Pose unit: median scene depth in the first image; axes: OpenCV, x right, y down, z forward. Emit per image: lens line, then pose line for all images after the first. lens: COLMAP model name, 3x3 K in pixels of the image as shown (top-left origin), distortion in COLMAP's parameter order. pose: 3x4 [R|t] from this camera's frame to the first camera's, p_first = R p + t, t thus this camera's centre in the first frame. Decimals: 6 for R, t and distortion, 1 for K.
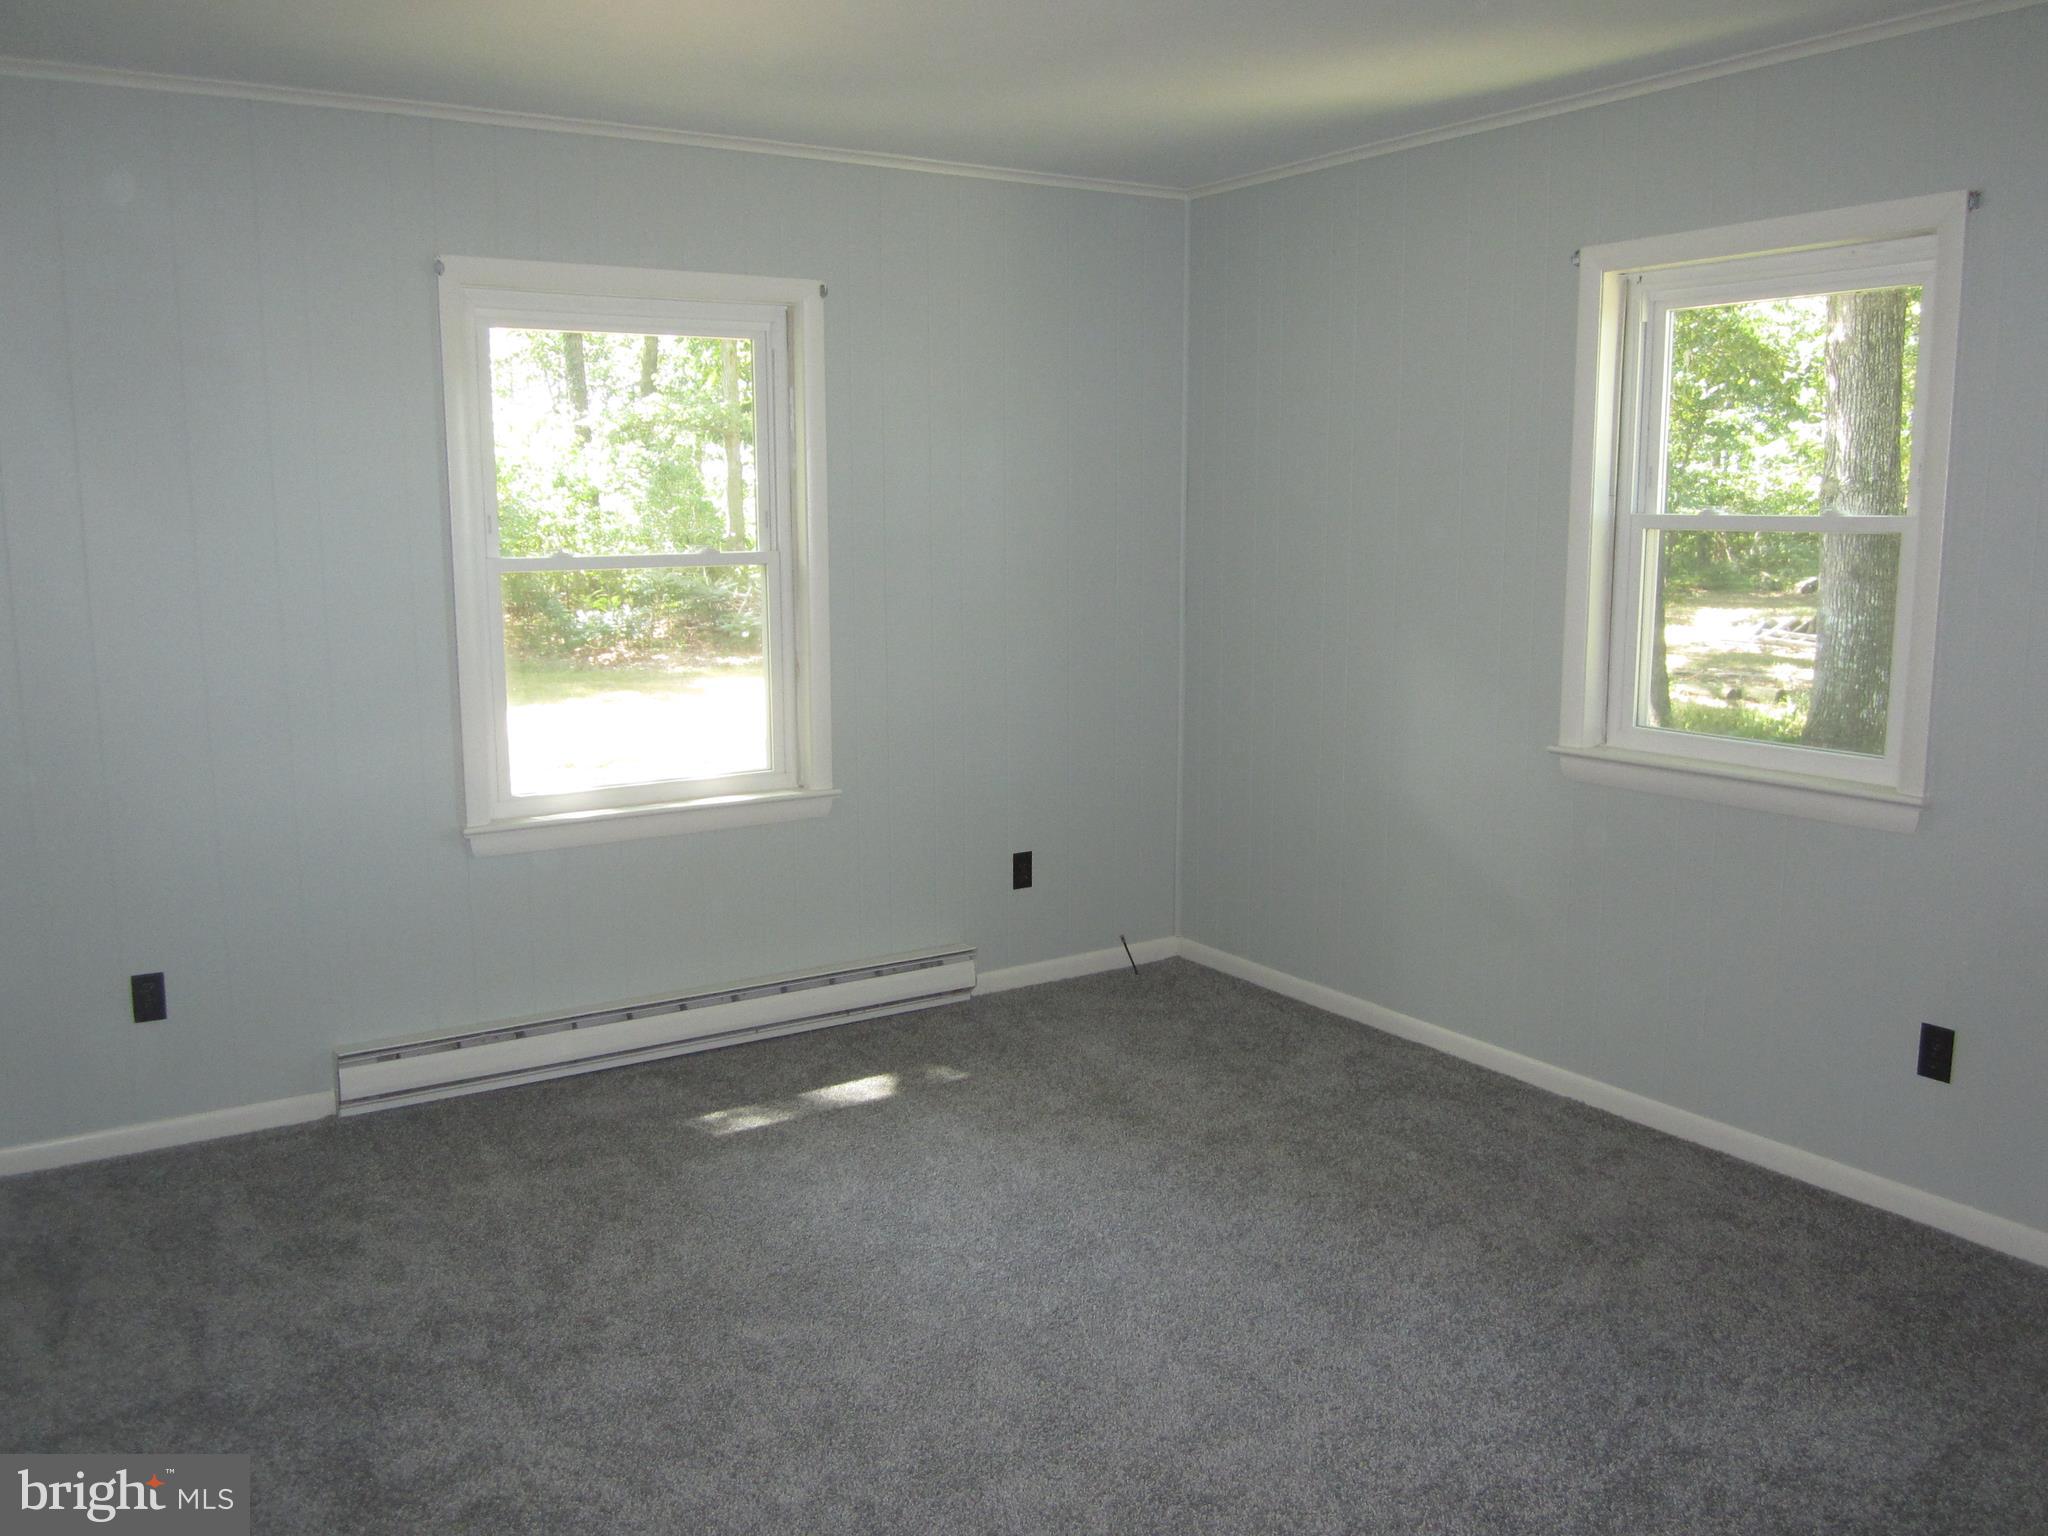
lens RADIAL K [[1668.1, 0, 1009.9], [0, 1668.1, 755.8], [0, 0, 1]] dist [-0.051042, 0.001968]
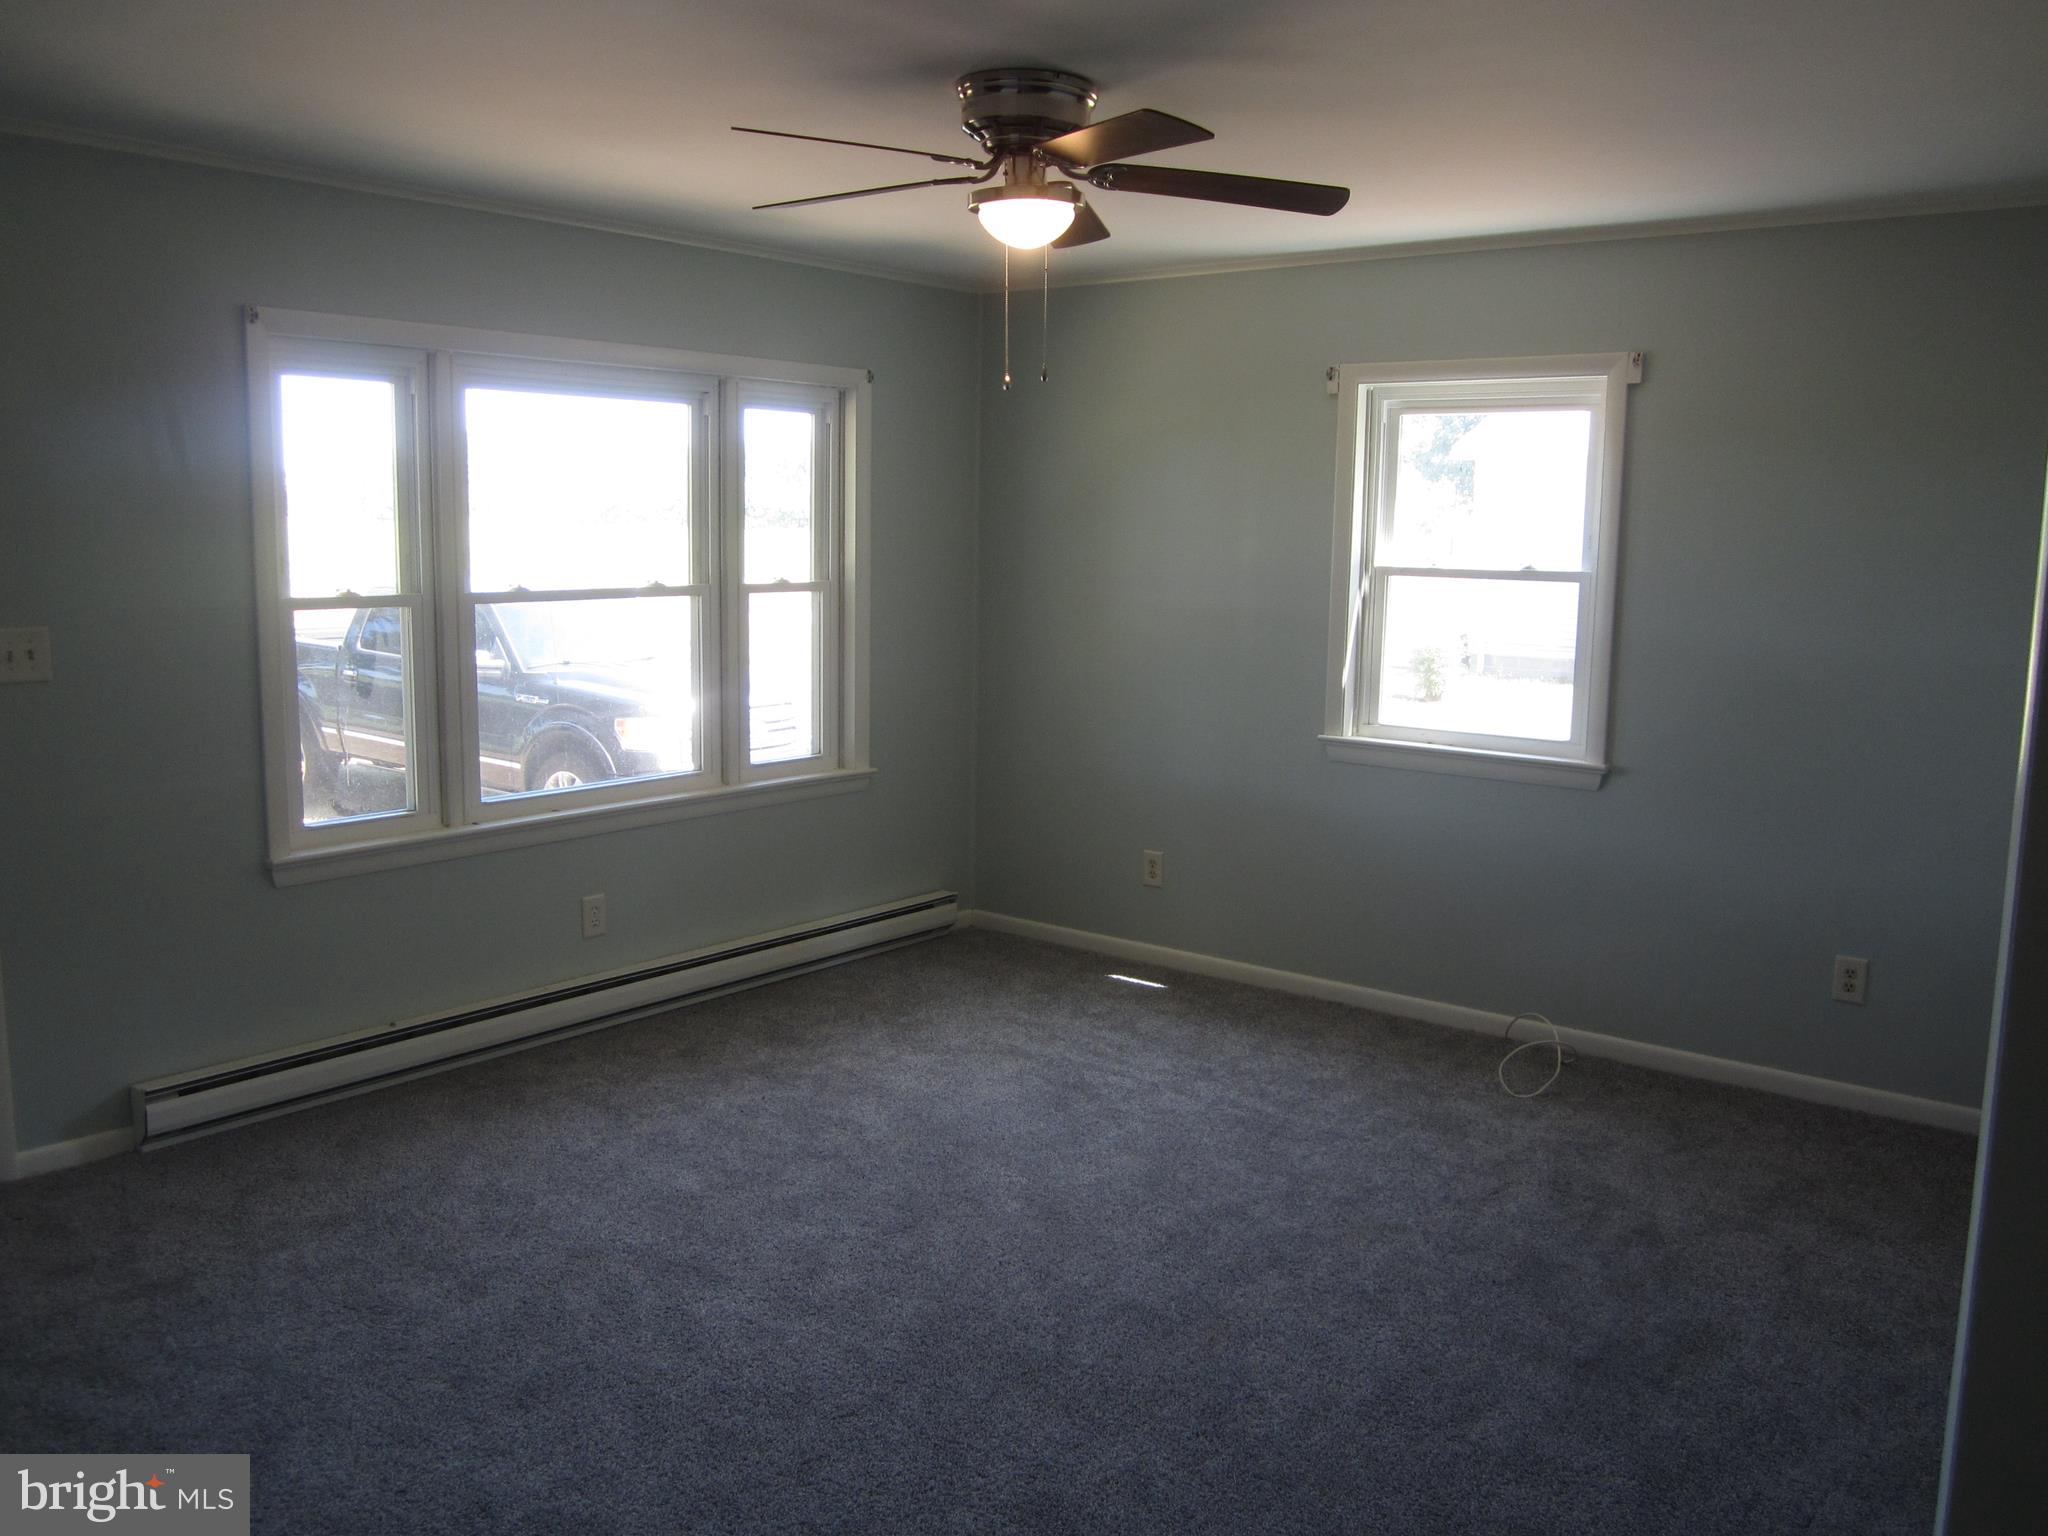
lens RADIAL K [[1668.1, 0, 1036.4], [0, 1668.1, 767.0], [0, 0, 1]] dist [-0.051042, 0.001968]
pose [[0.936860, -0.036090, 0.347838, -0.289108], [0.044670, 0.998863, -0.016675, 0.031061], [-0.346841, 0.031160, 0.937406, -0.155398]]
